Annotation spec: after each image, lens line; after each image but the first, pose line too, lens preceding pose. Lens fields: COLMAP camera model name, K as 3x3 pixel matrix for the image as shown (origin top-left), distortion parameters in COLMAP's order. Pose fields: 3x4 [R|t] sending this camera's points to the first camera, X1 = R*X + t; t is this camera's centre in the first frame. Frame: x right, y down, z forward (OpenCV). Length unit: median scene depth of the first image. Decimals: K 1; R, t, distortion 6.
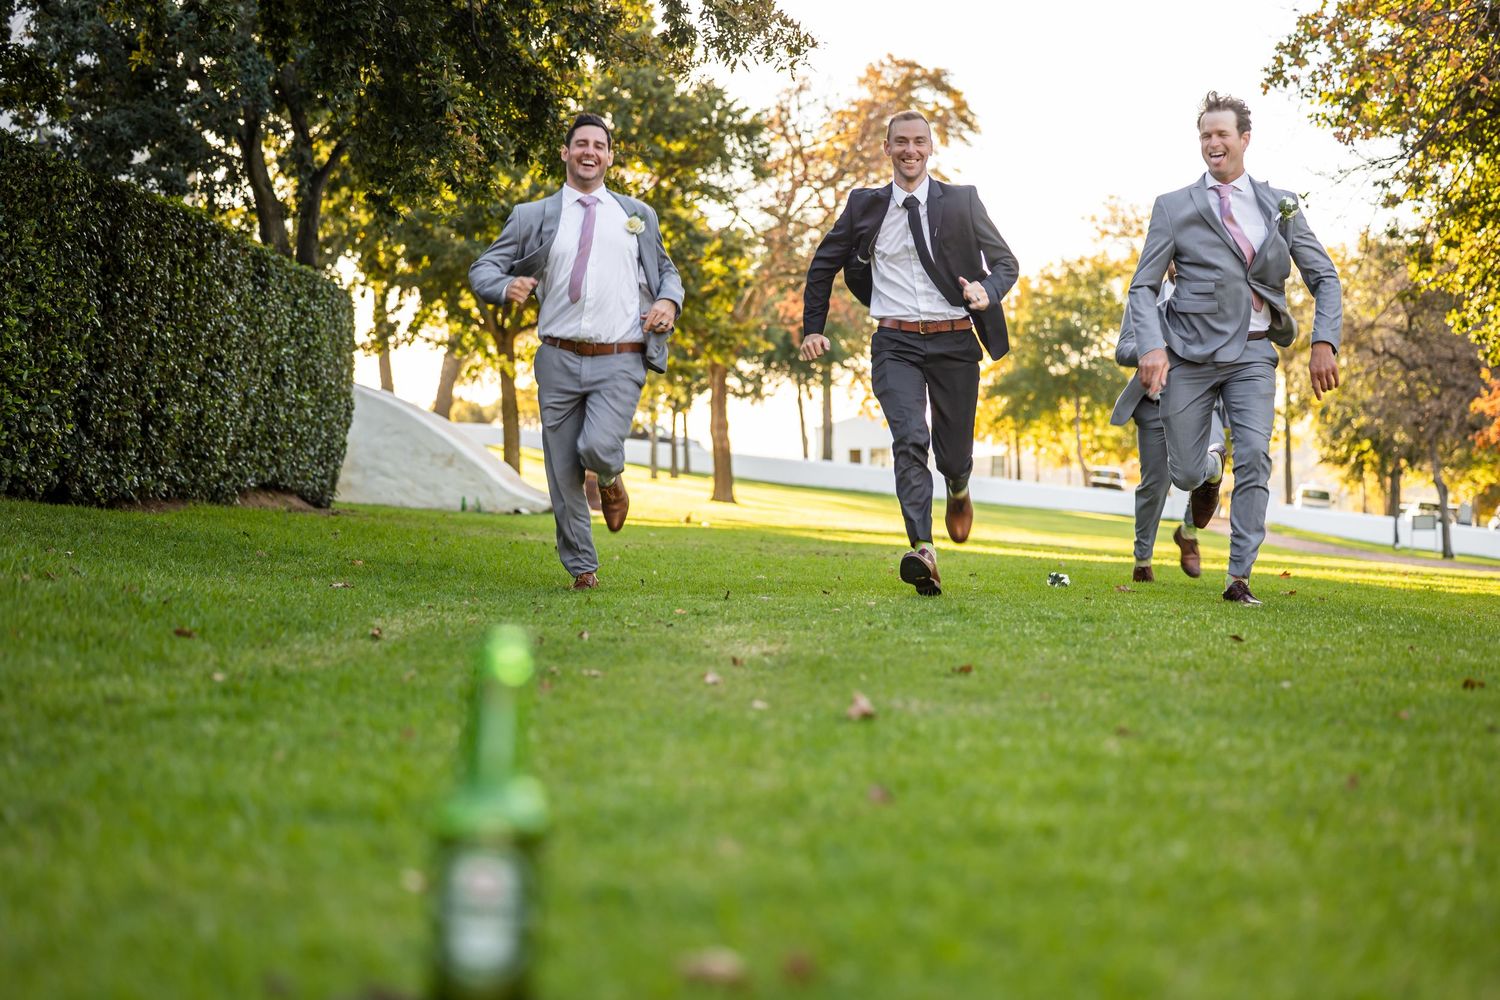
lens RADIAL K [[3358.4, 0, 750.0], [0, 3358.4, 500.0], [0, 0, 1]] dist [-0.517519, 2.000877]
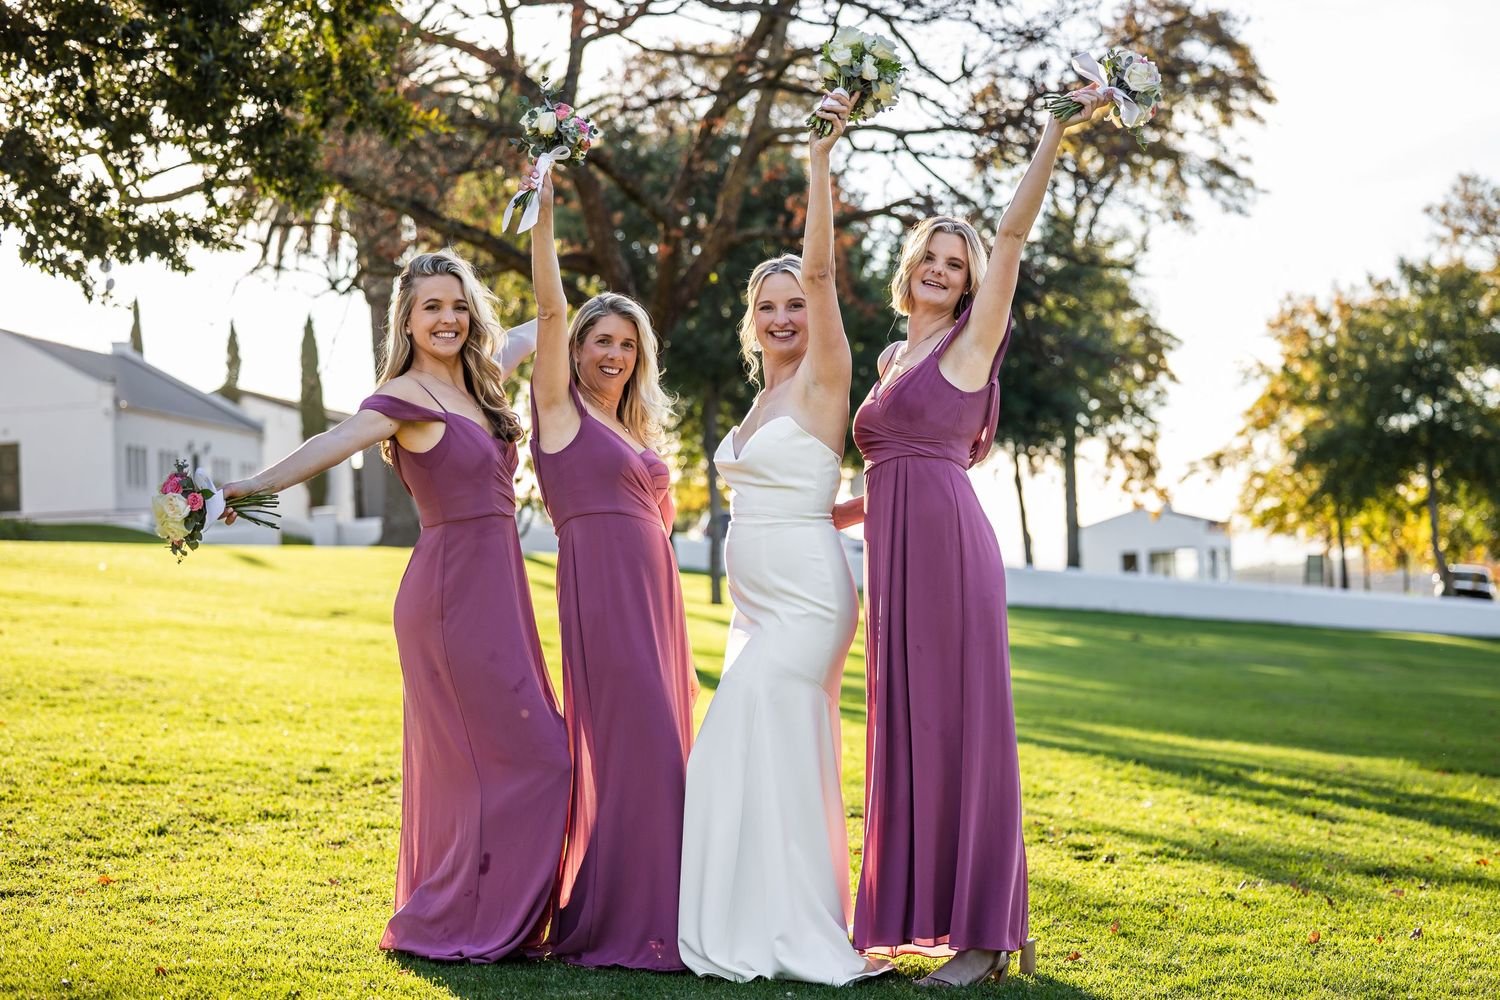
lens RADIAL K [[3358.4, 0, 750.0], [0, 3358.4, 500.0], [0, 0, 1]] dist [-0.517519, 2.000877]
pose [[0.995200, -0.025041, -0.094607, 0.022665], [0.021777, 0.999137, -0.035368, -0.002767], [0.095411, 0.033138, 0.994886, 0.302252]]
